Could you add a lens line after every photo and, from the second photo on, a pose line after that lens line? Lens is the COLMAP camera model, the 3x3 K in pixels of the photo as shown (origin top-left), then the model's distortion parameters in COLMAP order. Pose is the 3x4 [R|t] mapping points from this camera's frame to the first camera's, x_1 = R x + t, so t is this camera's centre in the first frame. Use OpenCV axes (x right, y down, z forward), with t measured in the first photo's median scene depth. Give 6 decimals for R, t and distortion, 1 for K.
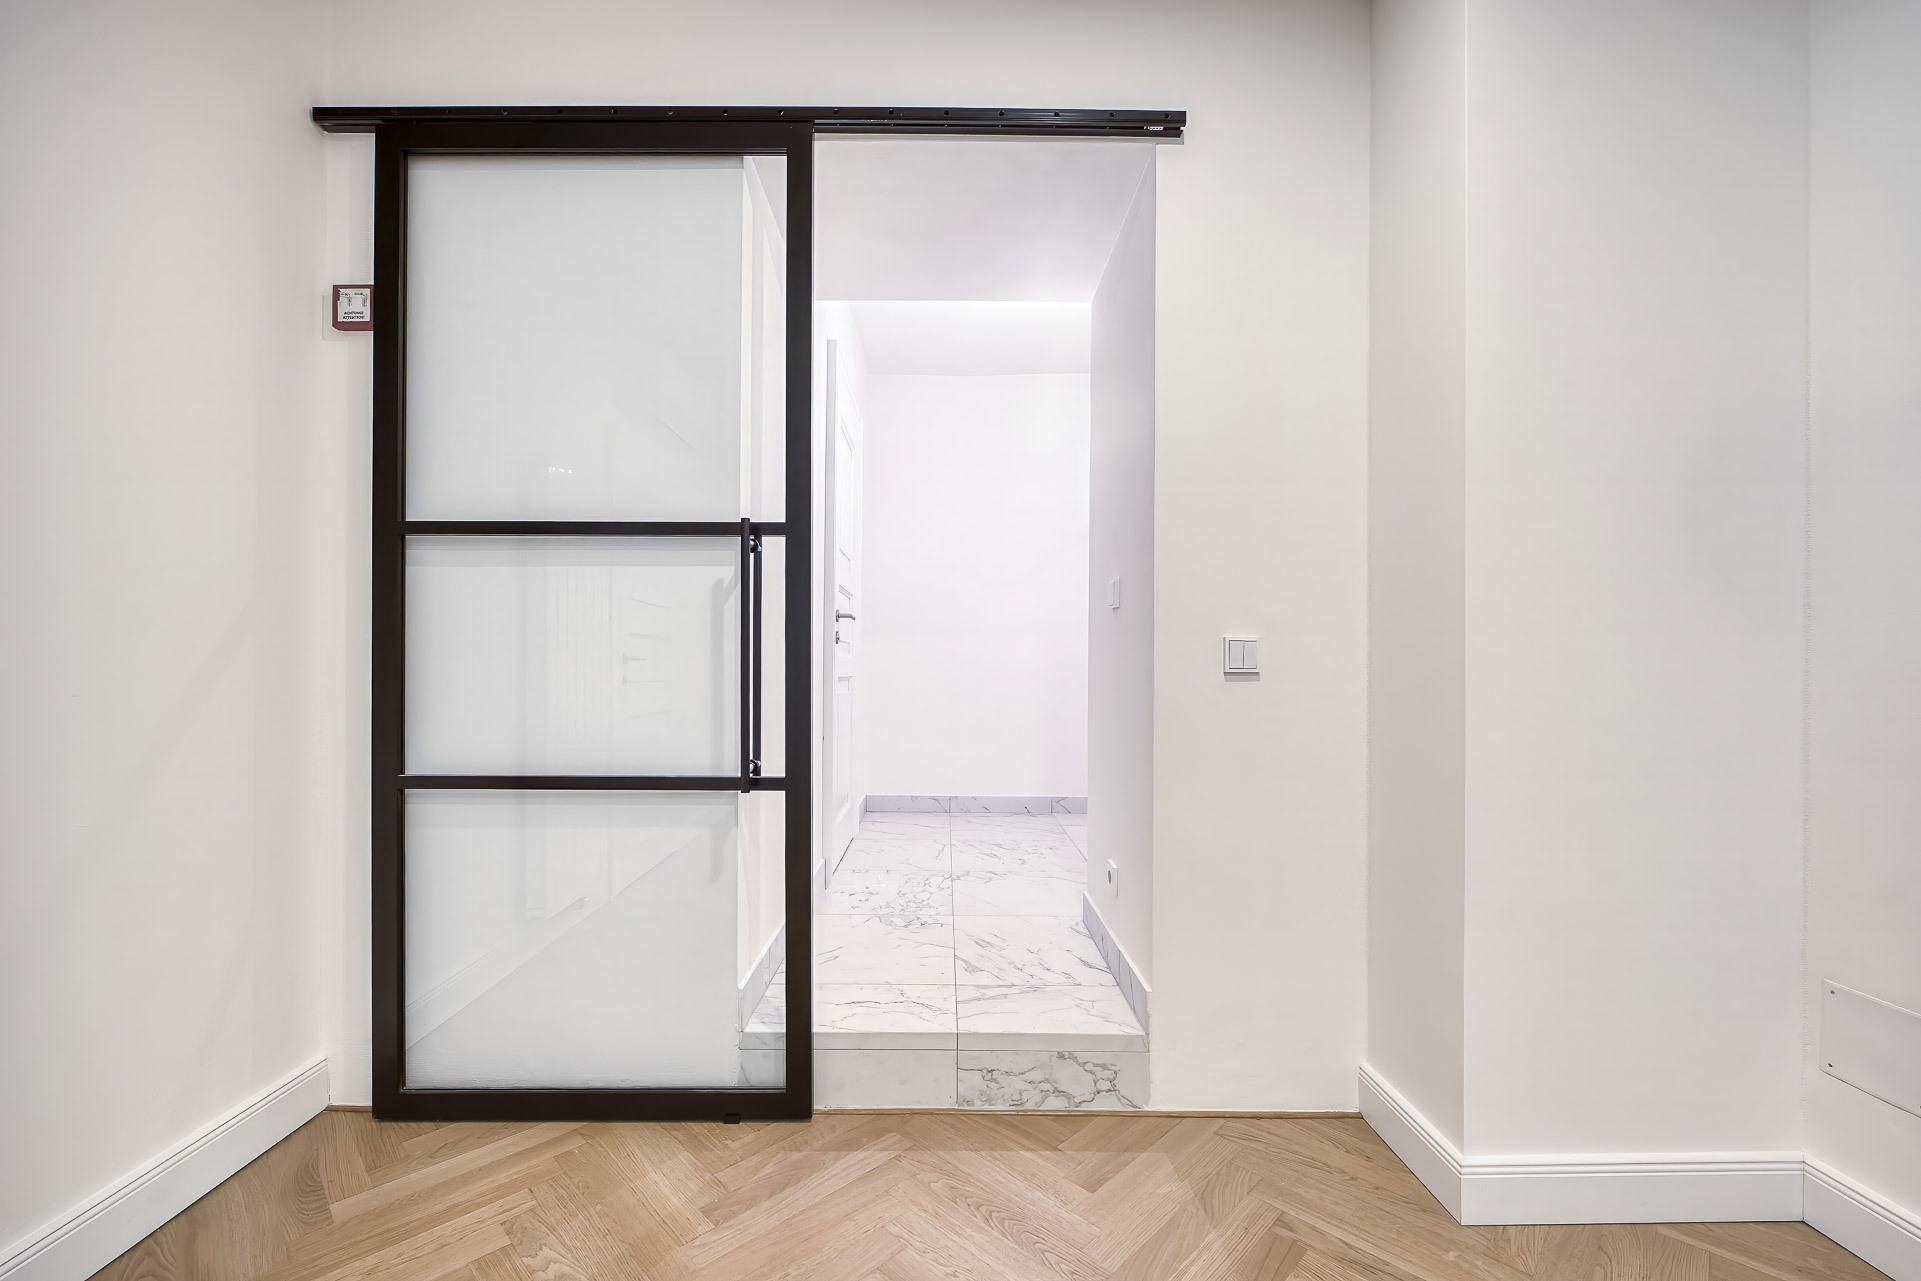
lens RADIAL K [[777.1, 0, 938.1], [0, 777.1, 662.4], [0, 0, 1]] dist [-0.001627, 0.000454]
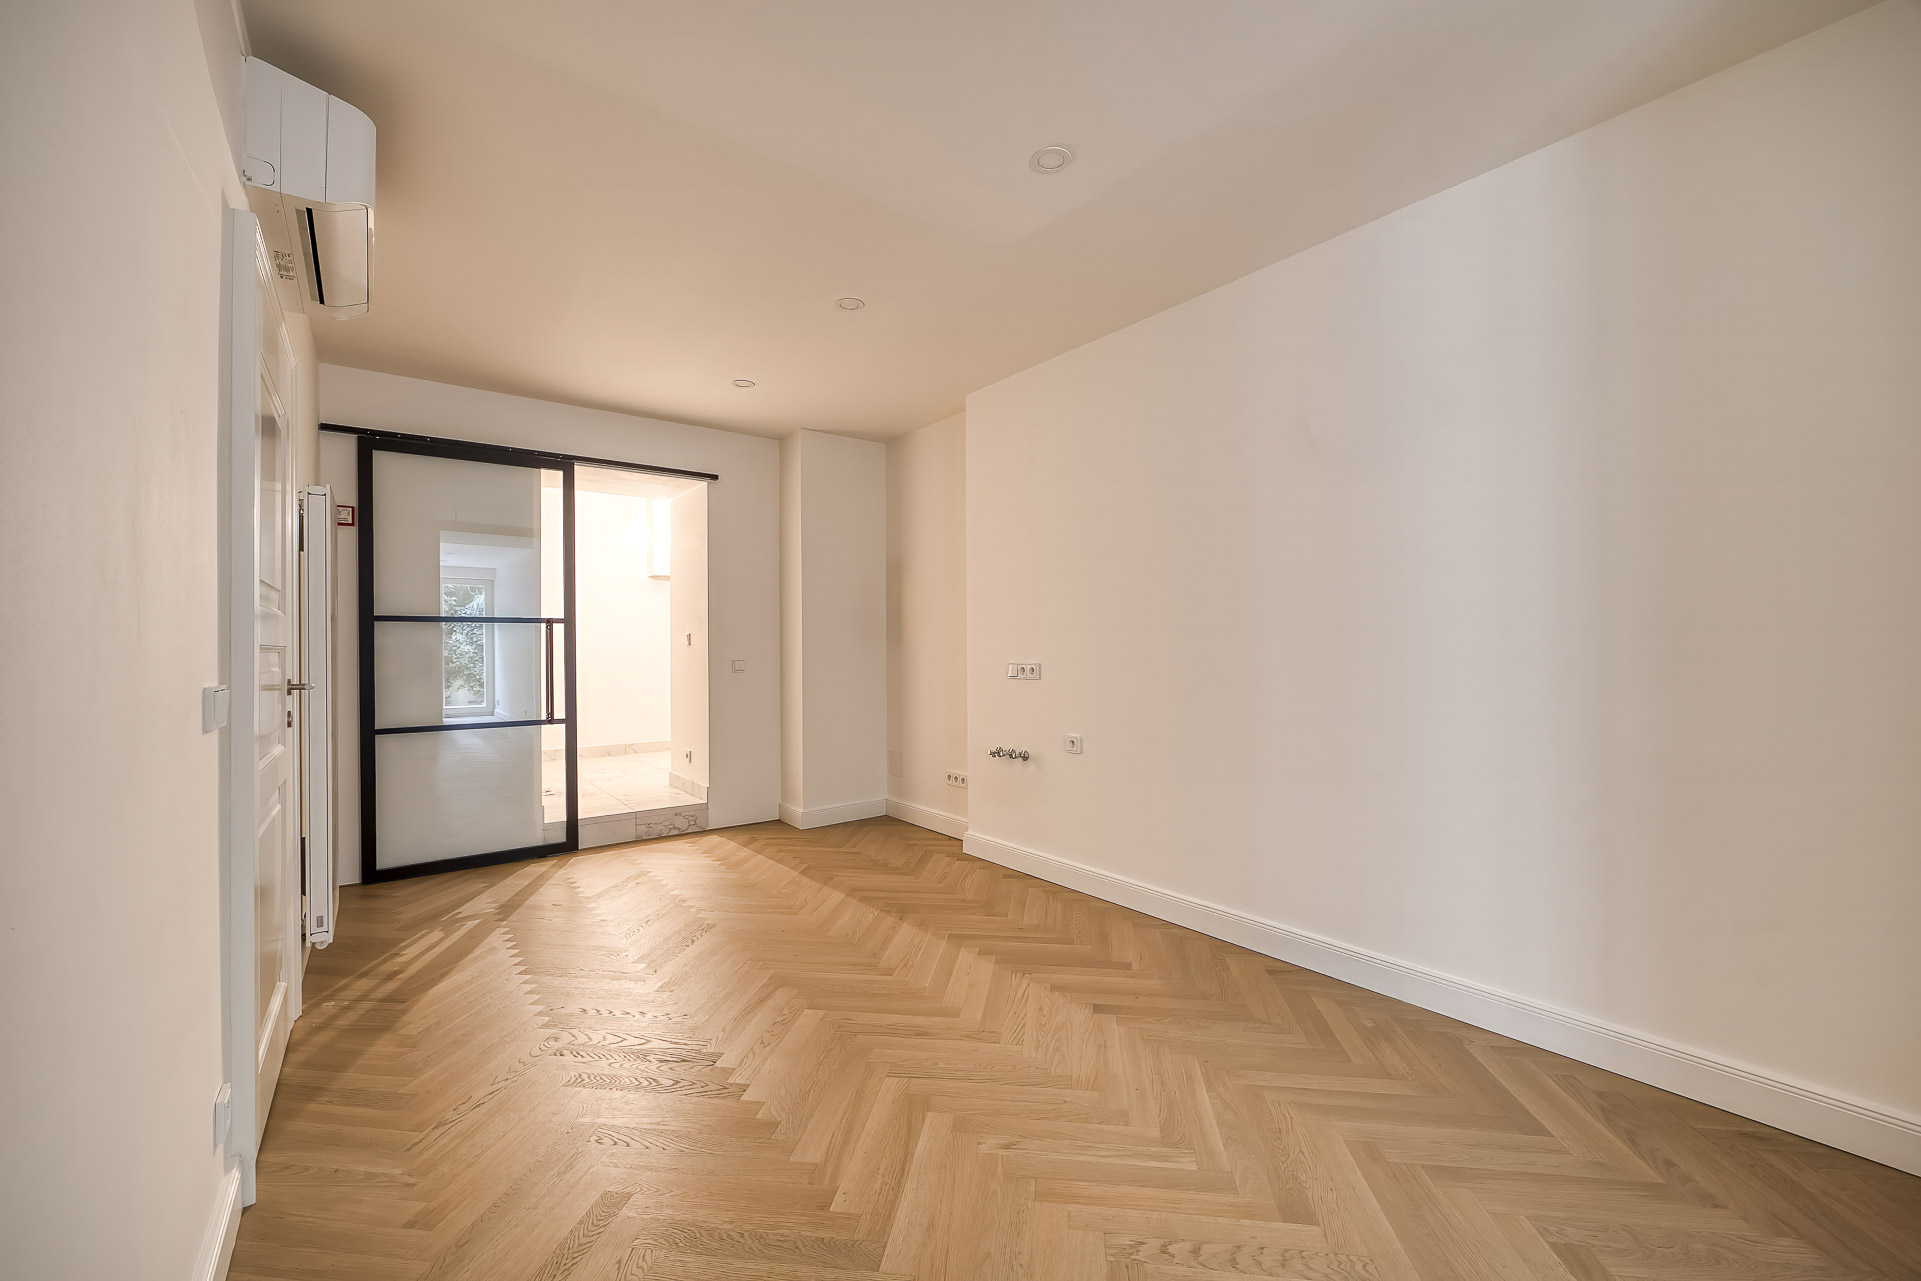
lens RADIAL K [[777.1, 0, 958.3], [0, 777.1, 644.3], [0, 0, 1]] dist [-0.001627, 0.000454]
pose [[0.798658, -0.008487, 0.601725, -0.686517], [0.005899, 0.999963, 0.006275, -0.101274], [-0.601756, -0.001462, 0.798679, -1.770949]]
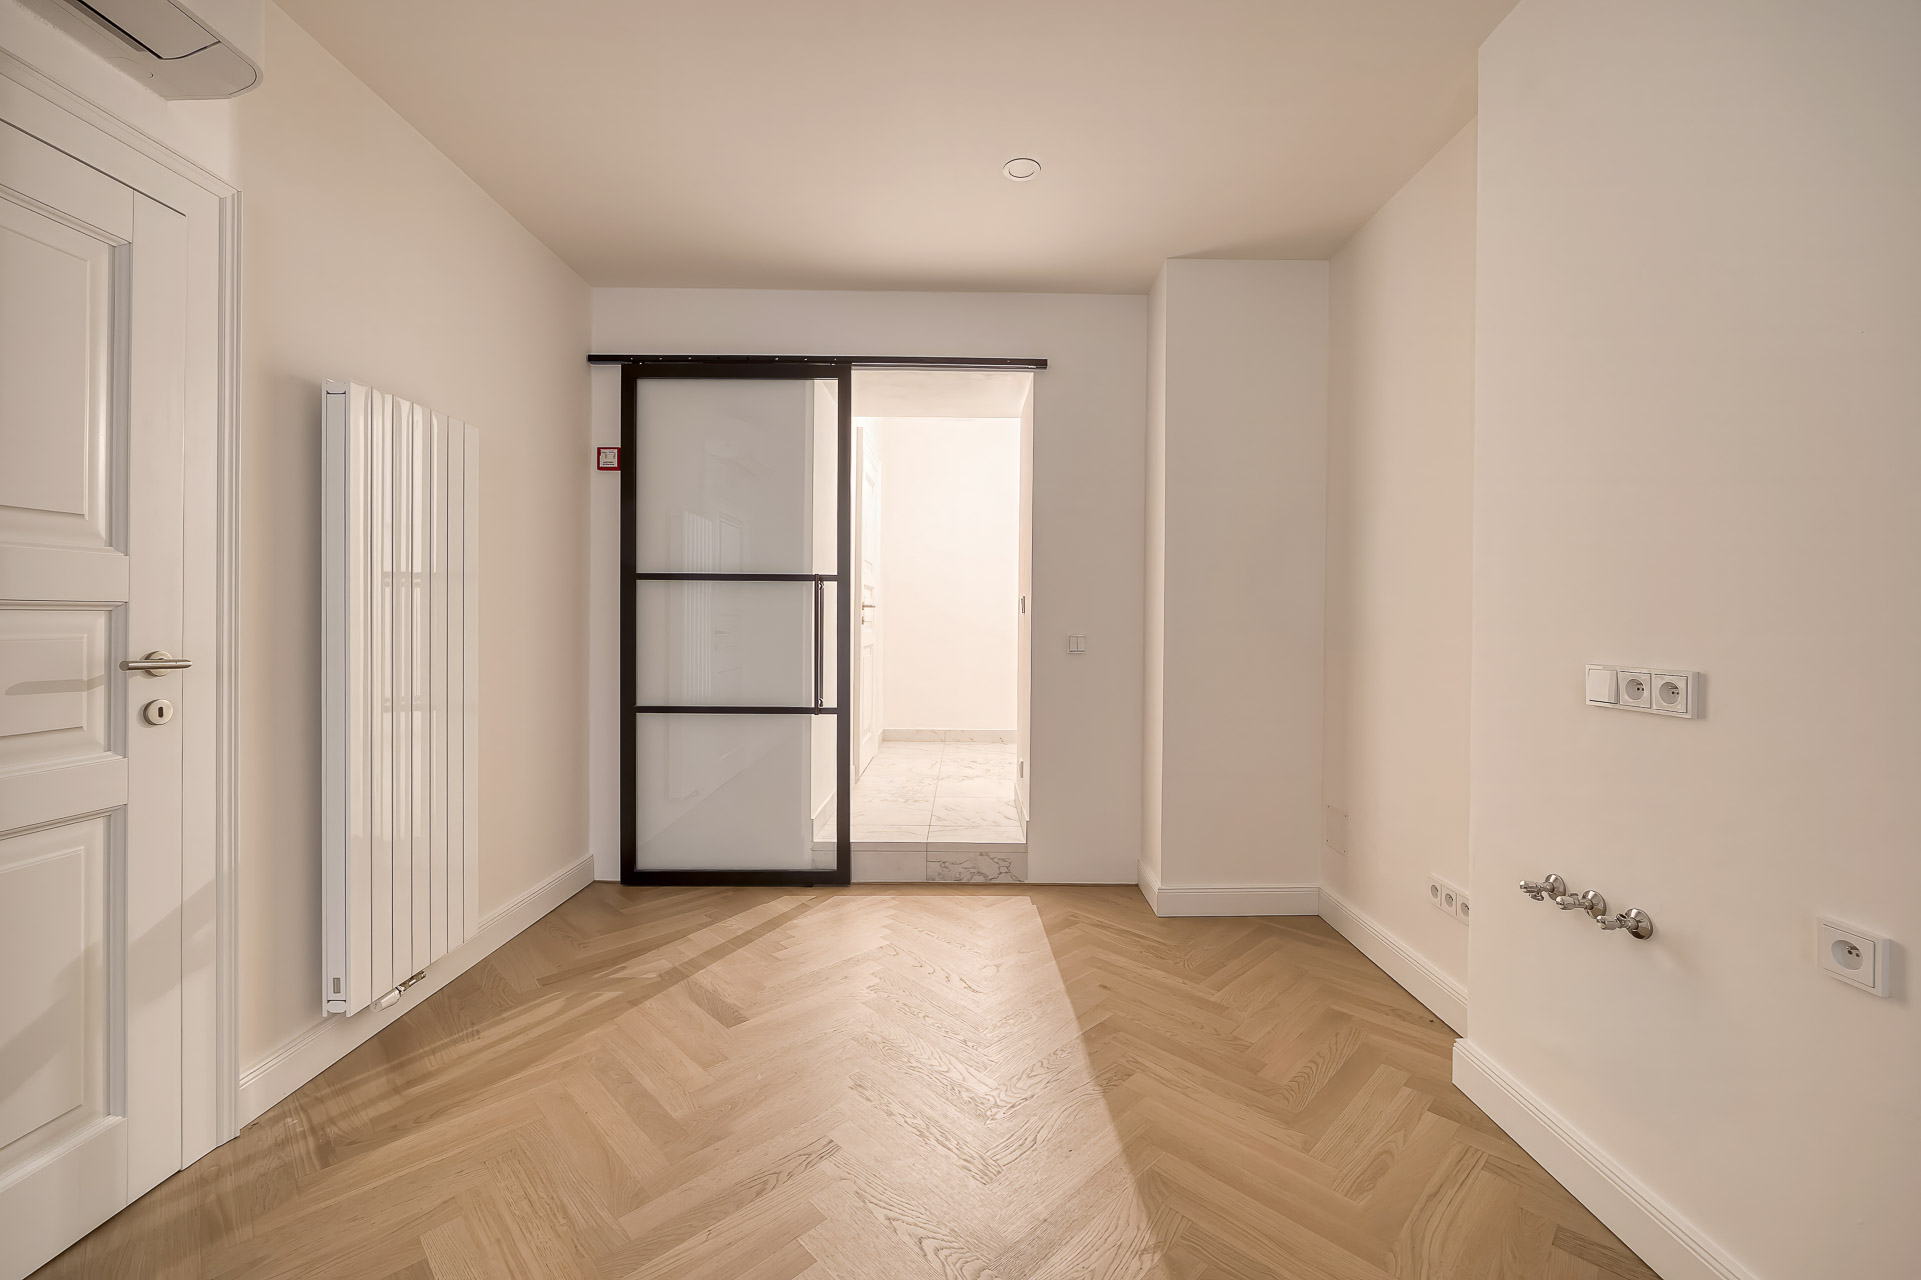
lens RADIAL K [[777.1, 0, 963.0], [0, 777.1, 620.0], [0, 0, 1]] dist [-0.001627, 0.000454]
pose [[0.999994, 0.003148, 0.001253, 0.109686], [-0.003162, 0.999932, 0.011227, -0.088587], [-0.001218, -0.011231, 0.999936, -0.898110]]
